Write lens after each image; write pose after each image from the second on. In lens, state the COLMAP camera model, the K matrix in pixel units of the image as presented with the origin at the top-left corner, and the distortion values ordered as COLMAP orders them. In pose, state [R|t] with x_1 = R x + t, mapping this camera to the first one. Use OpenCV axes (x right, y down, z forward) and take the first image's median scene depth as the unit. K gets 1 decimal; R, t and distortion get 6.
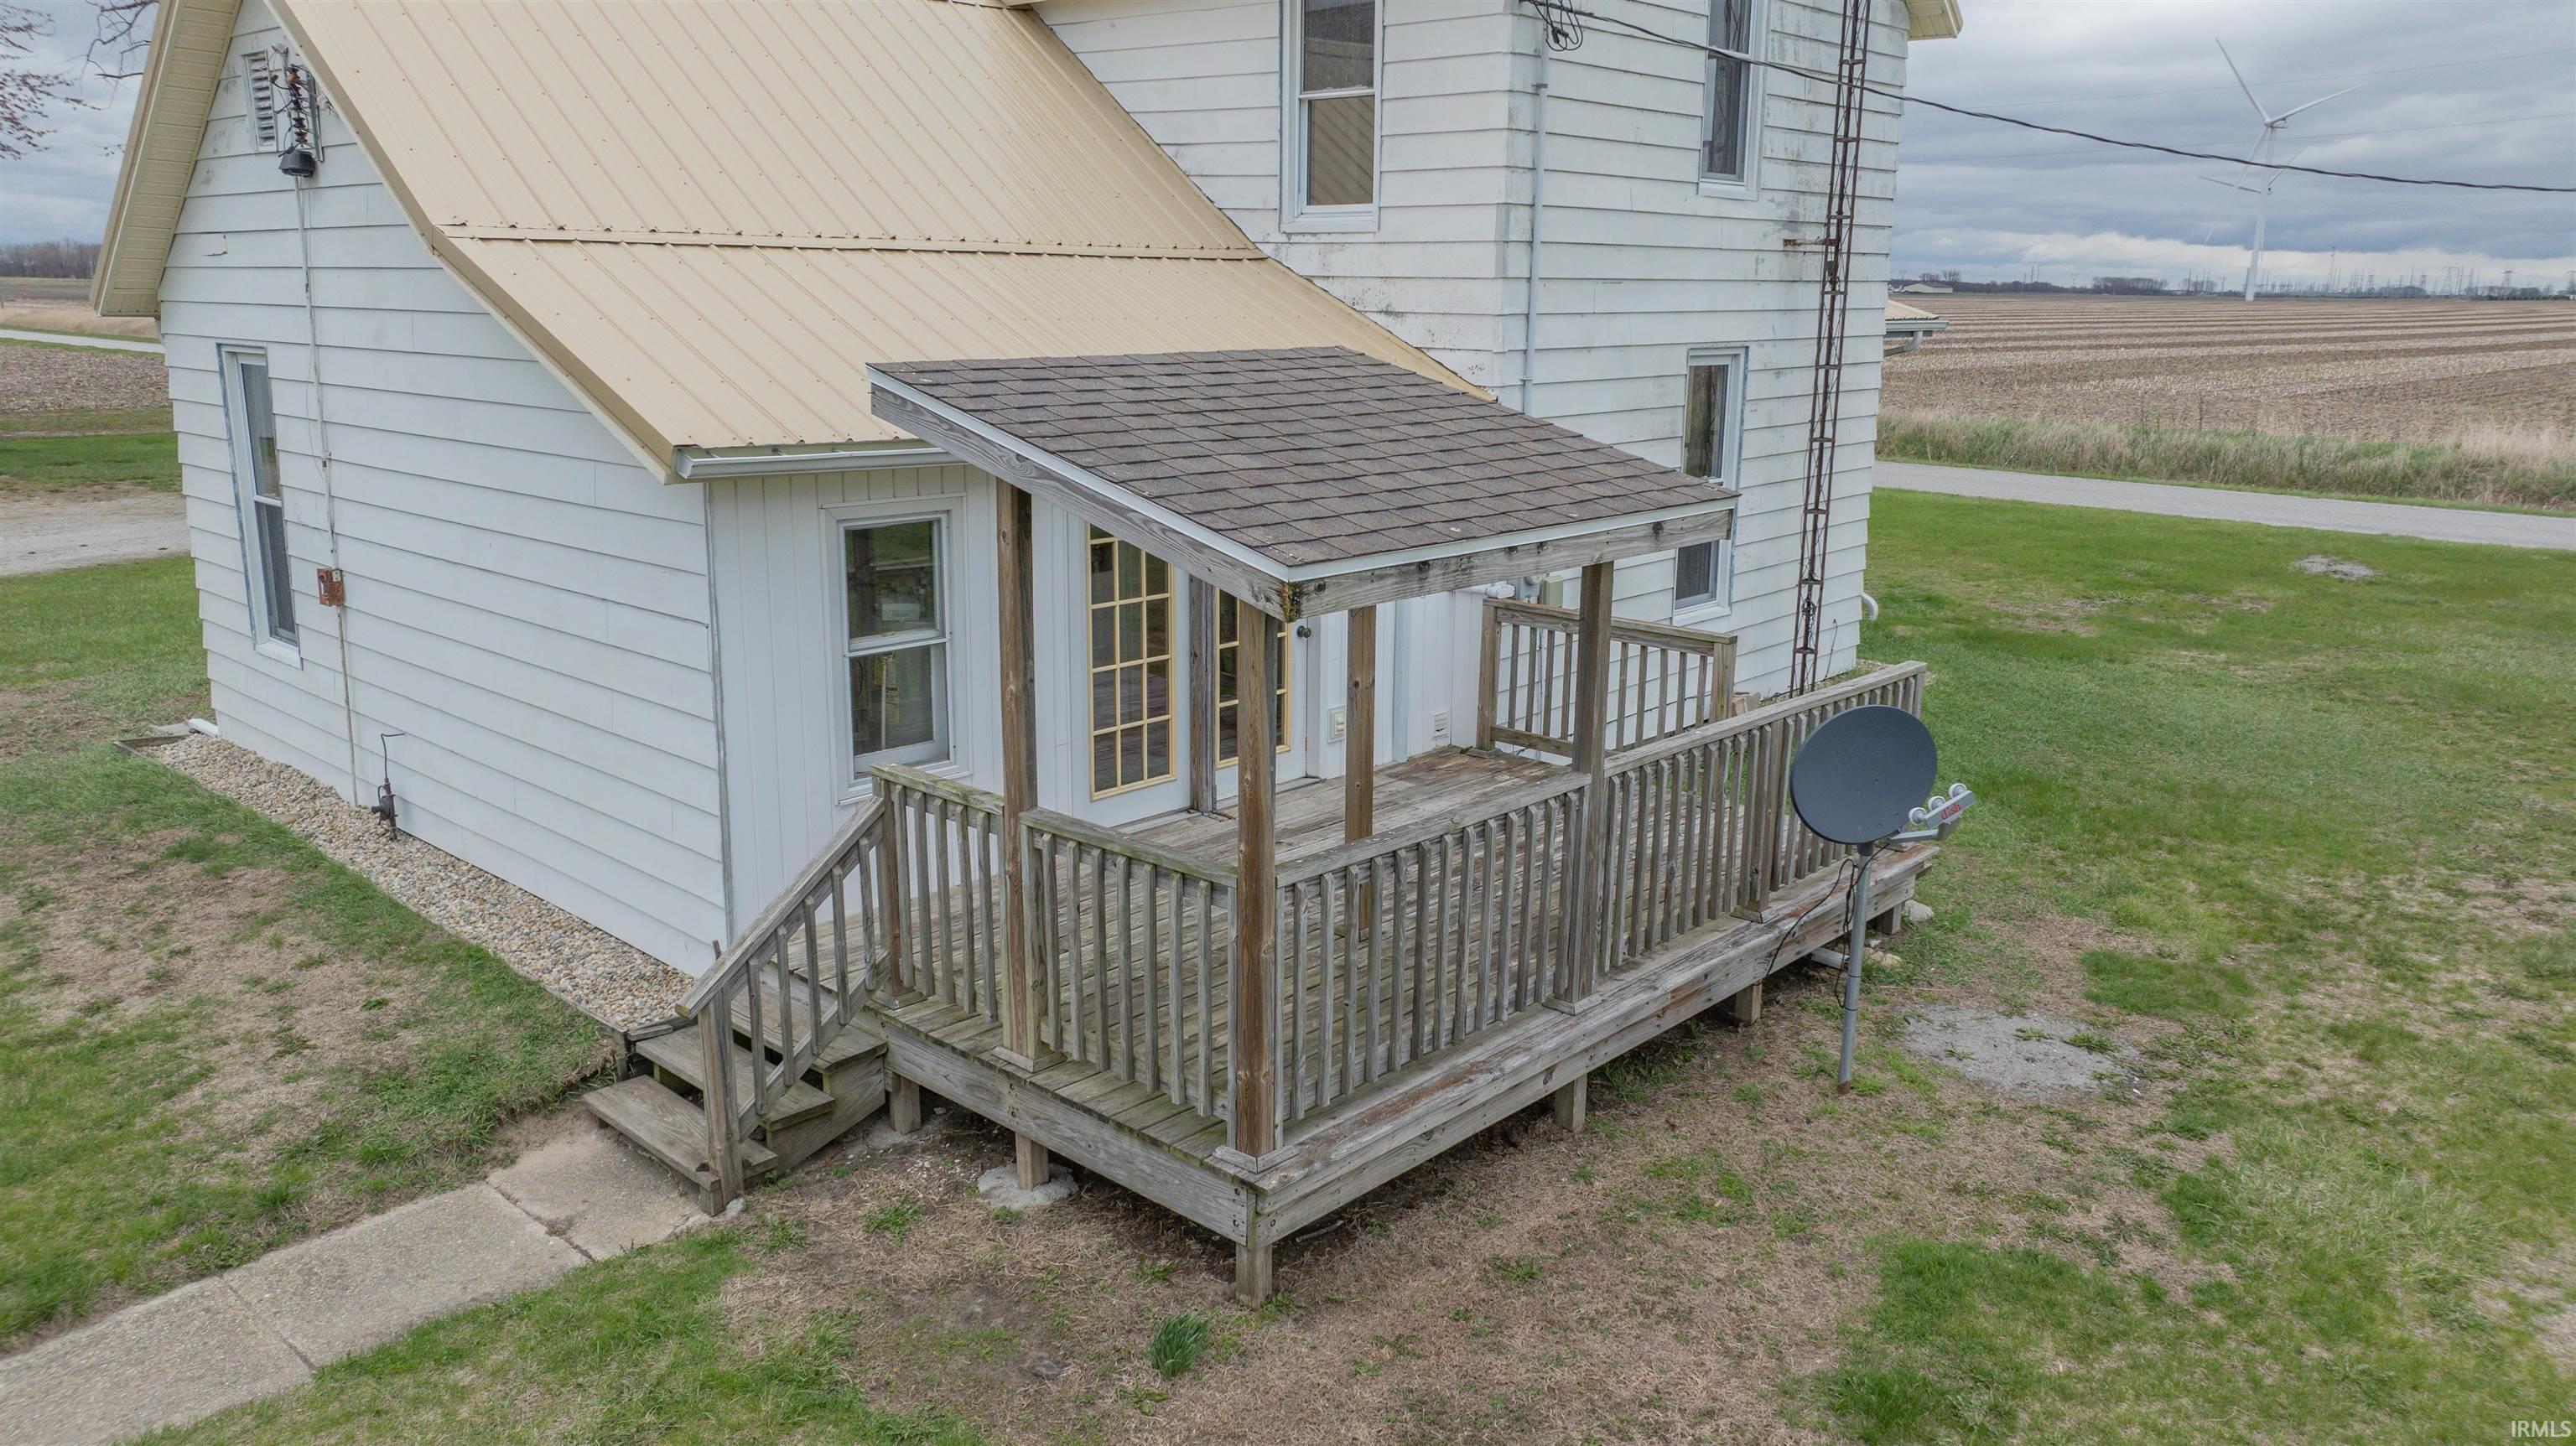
lens RADIAL K [[1818.4, 0, 1288.0], [0, 1818.4, 723.0], [0, 0, 1]] dist [-0.027363, 0.005623]
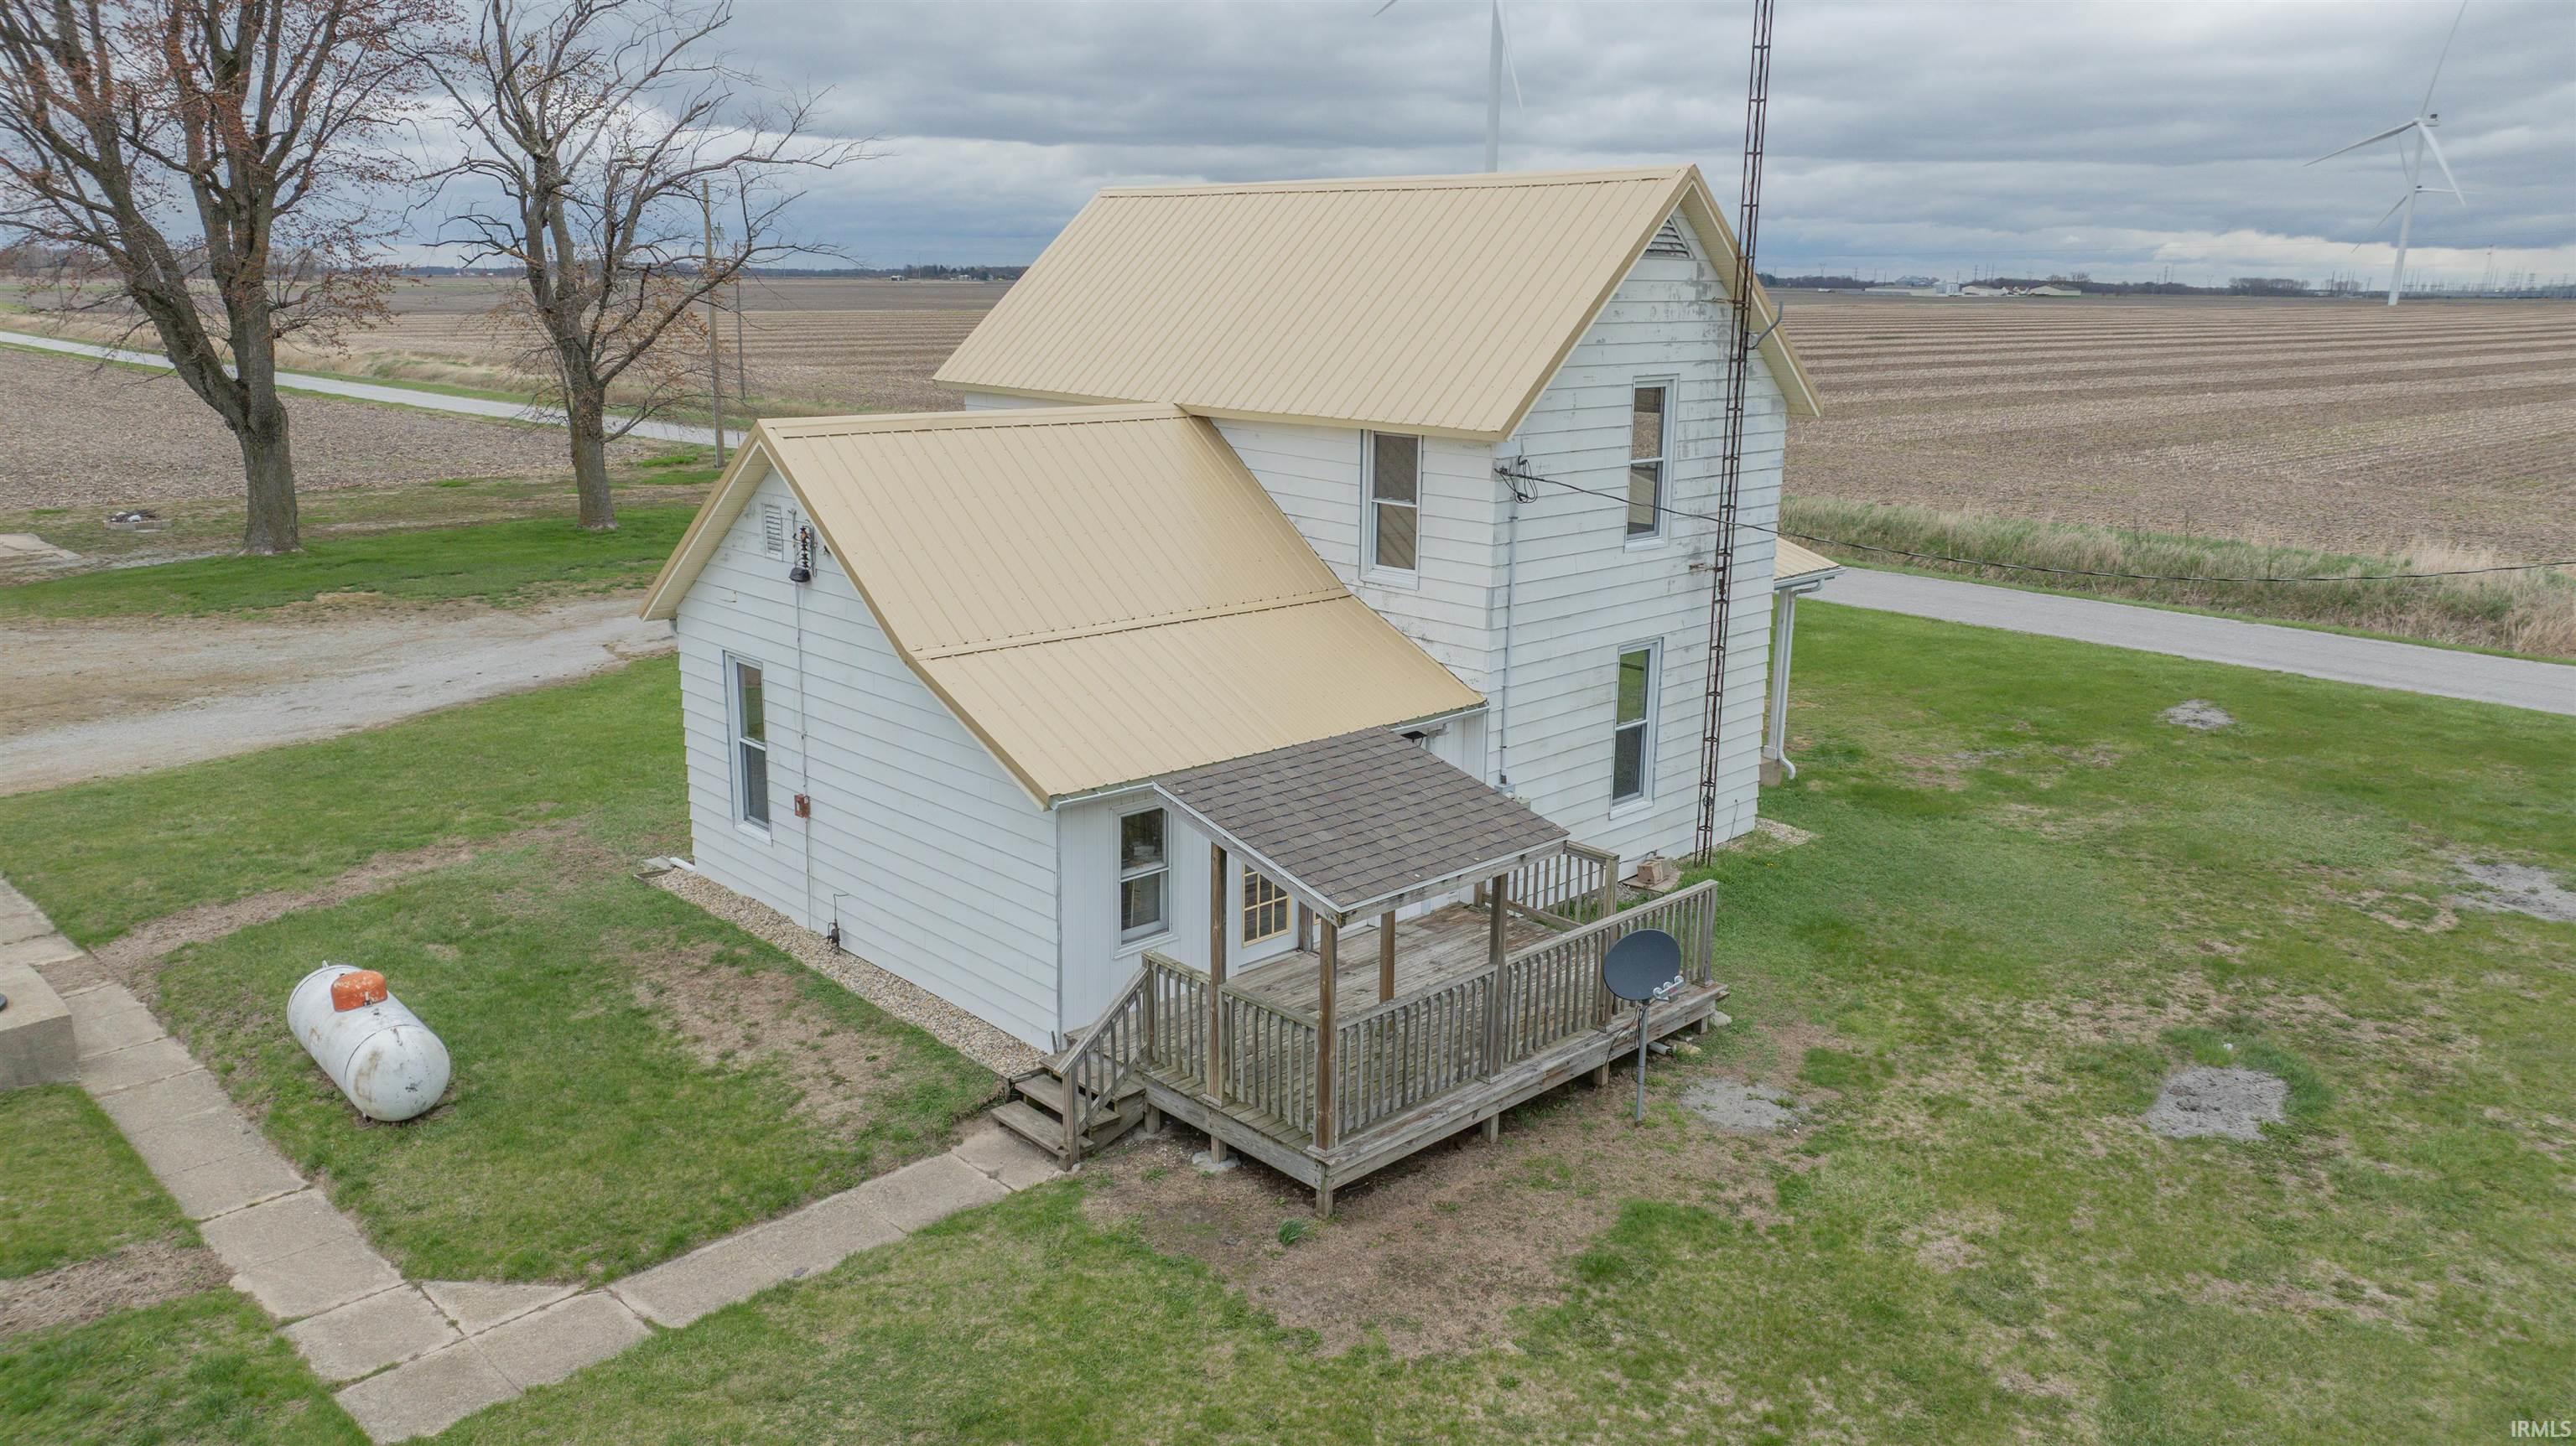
lens RADIAL K [[1818.4, 0, 1288.0], [0, 1818.4, 723.0], [0, 0, 1]] dist [-0.027363, 0.005623]
pose [[0.998099, 0.016076, -0.059505, 0.047145], [-0.015970, 0.999870, 0.002252, -0.225474], [0.059533, -0.001298, 0.998225, -0.954688]]
